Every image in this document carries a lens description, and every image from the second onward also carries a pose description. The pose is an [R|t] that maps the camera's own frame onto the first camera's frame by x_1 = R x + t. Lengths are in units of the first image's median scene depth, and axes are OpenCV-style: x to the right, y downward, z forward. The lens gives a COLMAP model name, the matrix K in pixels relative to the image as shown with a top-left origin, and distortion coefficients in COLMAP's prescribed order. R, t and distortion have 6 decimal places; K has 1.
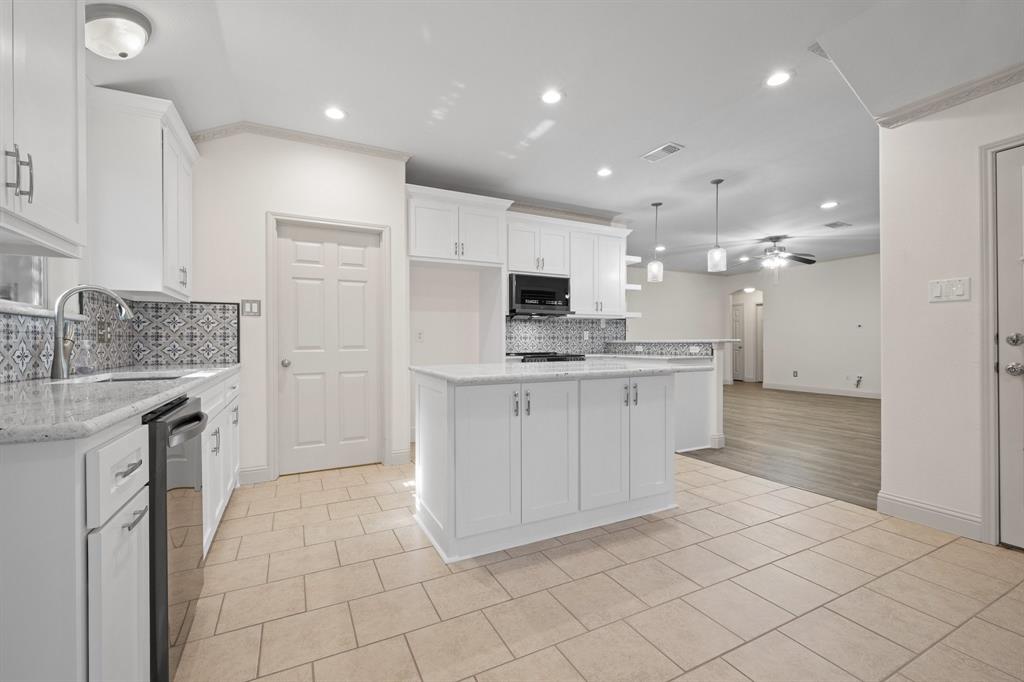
lens RADIAL K [[447.5, 0, 512.0], [0, 447.5, 341.0], [0, 0, 1]] dist [0.000954, 0.000201]
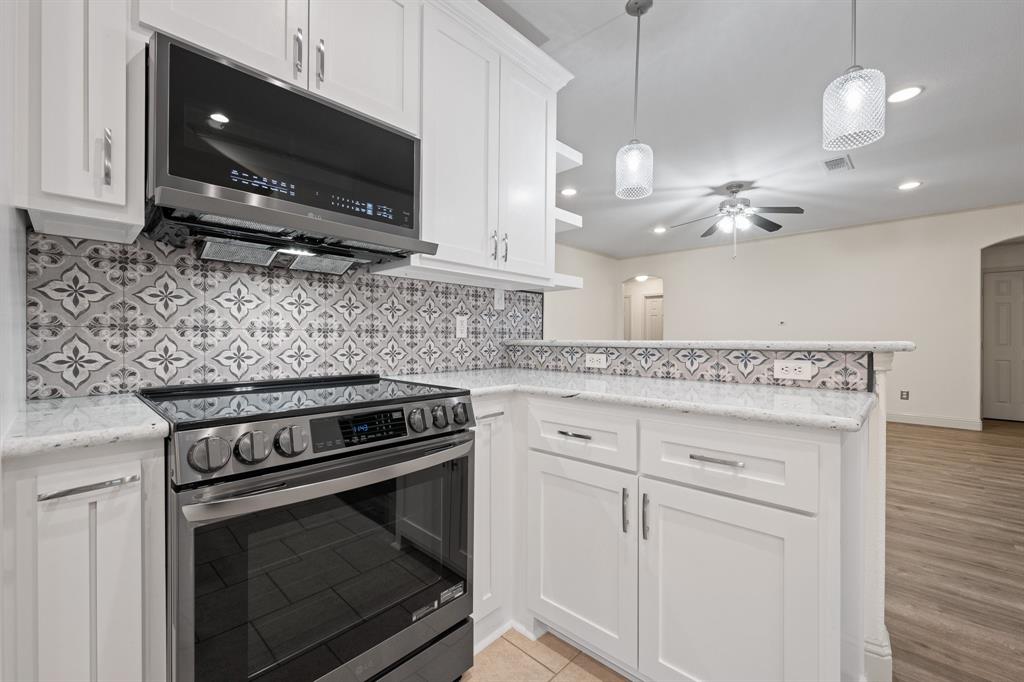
lens RADIAL K [[416.3, 0, 512.0], [0, 416.3, 341.0], [0, 0, 1]] dist [-0.000332, 0.000155]
pose [[0.941855, 0.006228, 0.335961, 0.084823], [-0.008887, 0.999940, 0.006376, -0.002330], [-0.335901, -0.008991, 0.941854, 0.643410]]
